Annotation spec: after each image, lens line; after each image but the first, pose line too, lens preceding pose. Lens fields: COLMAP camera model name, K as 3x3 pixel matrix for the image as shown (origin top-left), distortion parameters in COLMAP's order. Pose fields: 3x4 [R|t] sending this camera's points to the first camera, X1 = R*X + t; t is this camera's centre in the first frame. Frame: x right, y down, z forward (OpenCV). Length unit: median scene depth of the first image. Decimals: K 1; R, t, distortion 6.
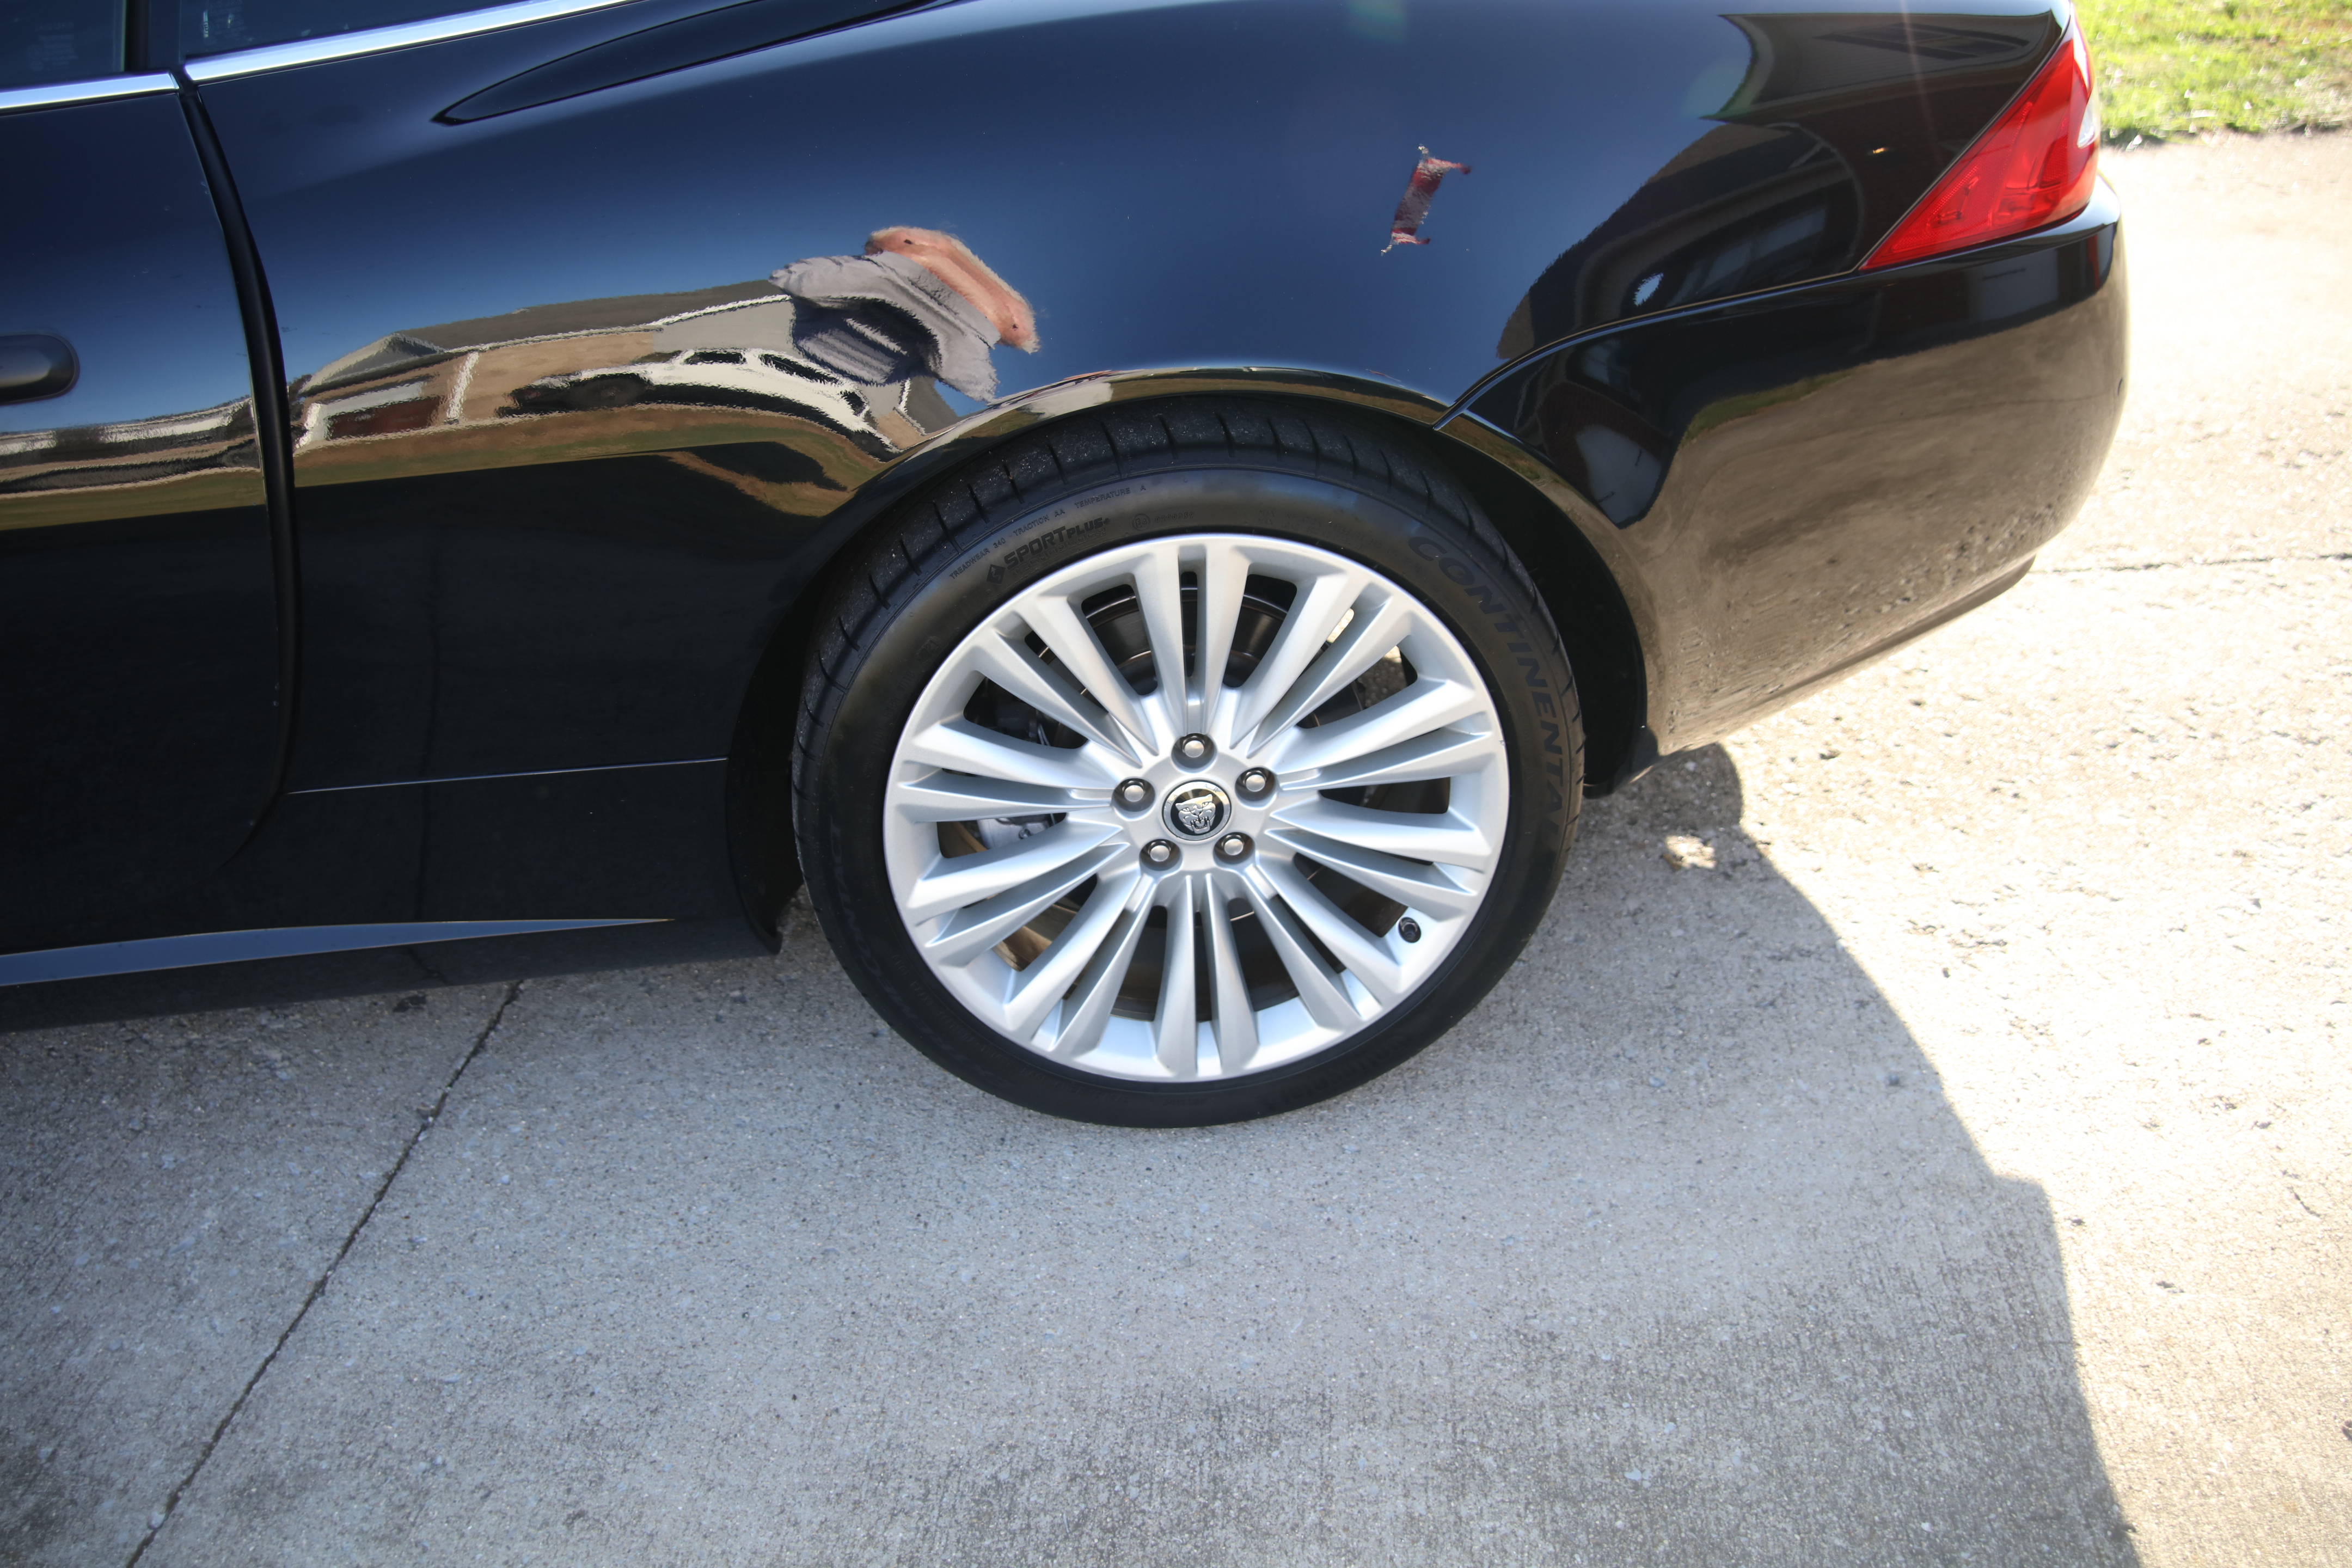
lens RADIAL K [[1994.4, 0, 1181.0], [0, 1994.4, 781.4], [0, 0, 1]] dist [-0.096308, 0.117920]
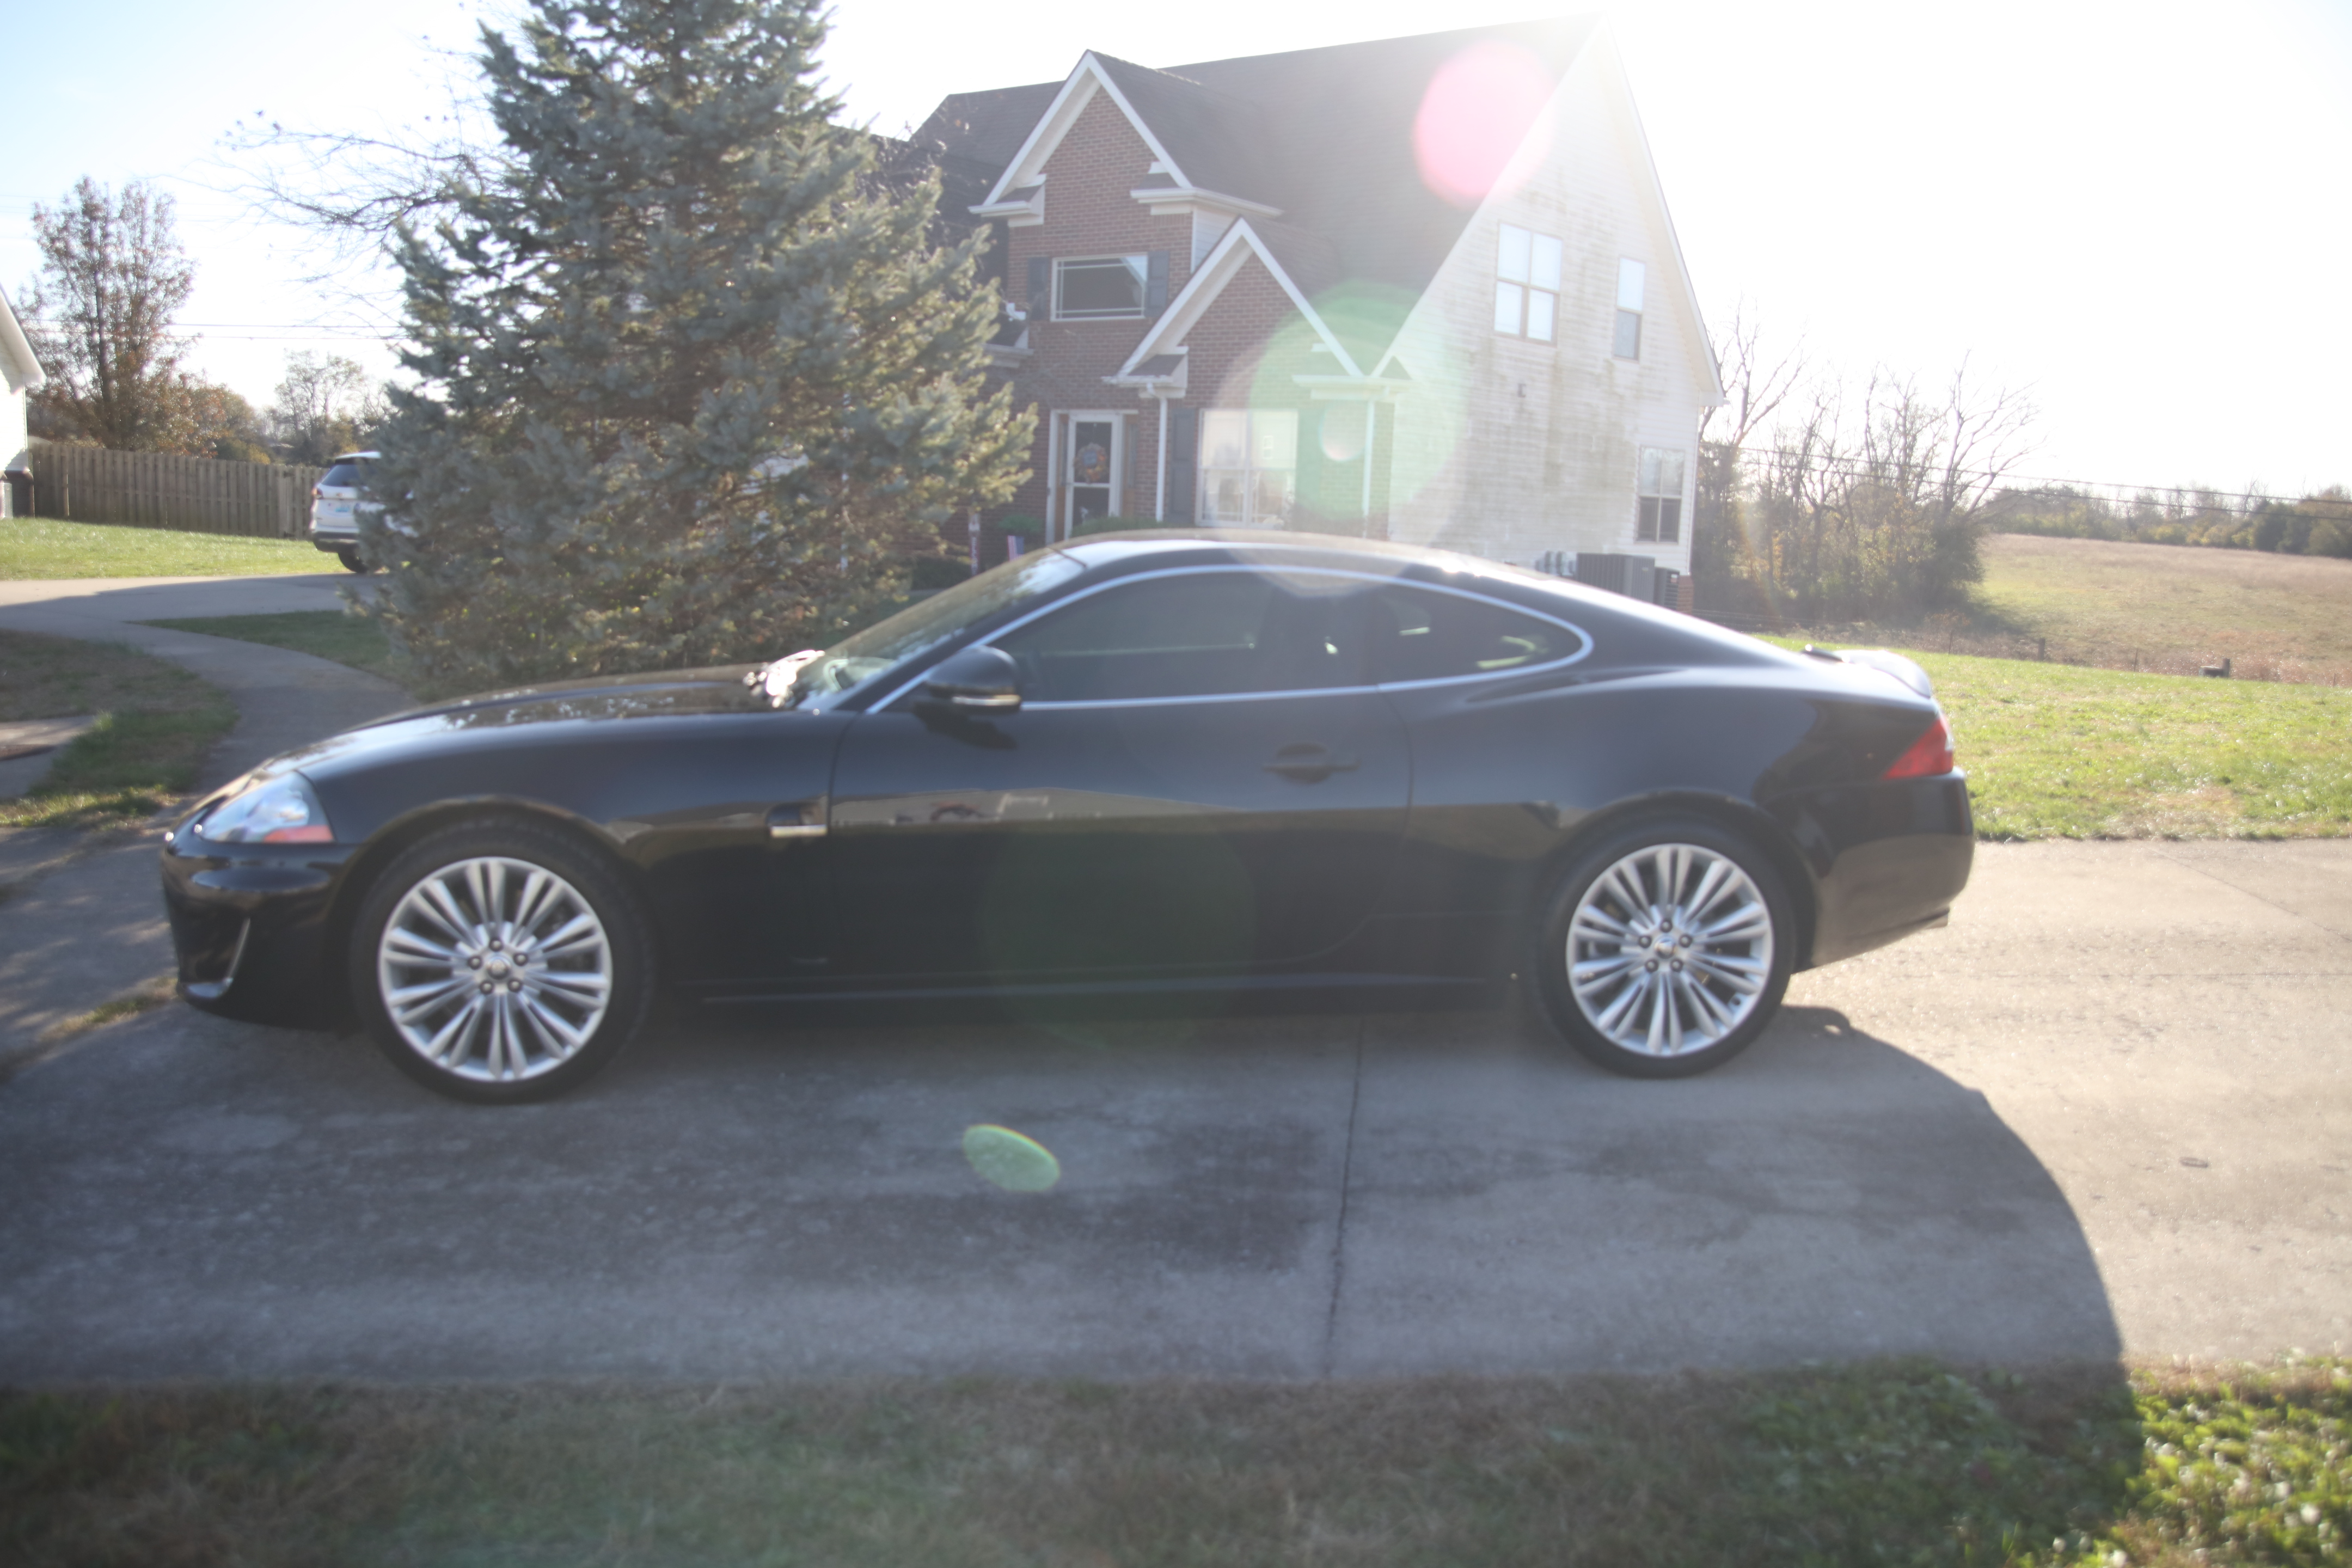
lens RADIAL K [[1876.1, 0, 1186.2], [0, 1876.1, 780.3], [0, 0, 1]] dist [-0.124563, 0.120866]
pose [[0.998958, 0.043258, -0.014549, -0.658879], [-0.045538, 0.923567, -0.380722, 0.848182], [-0.003032, 0.380988, 0.924575, -1.582178]]
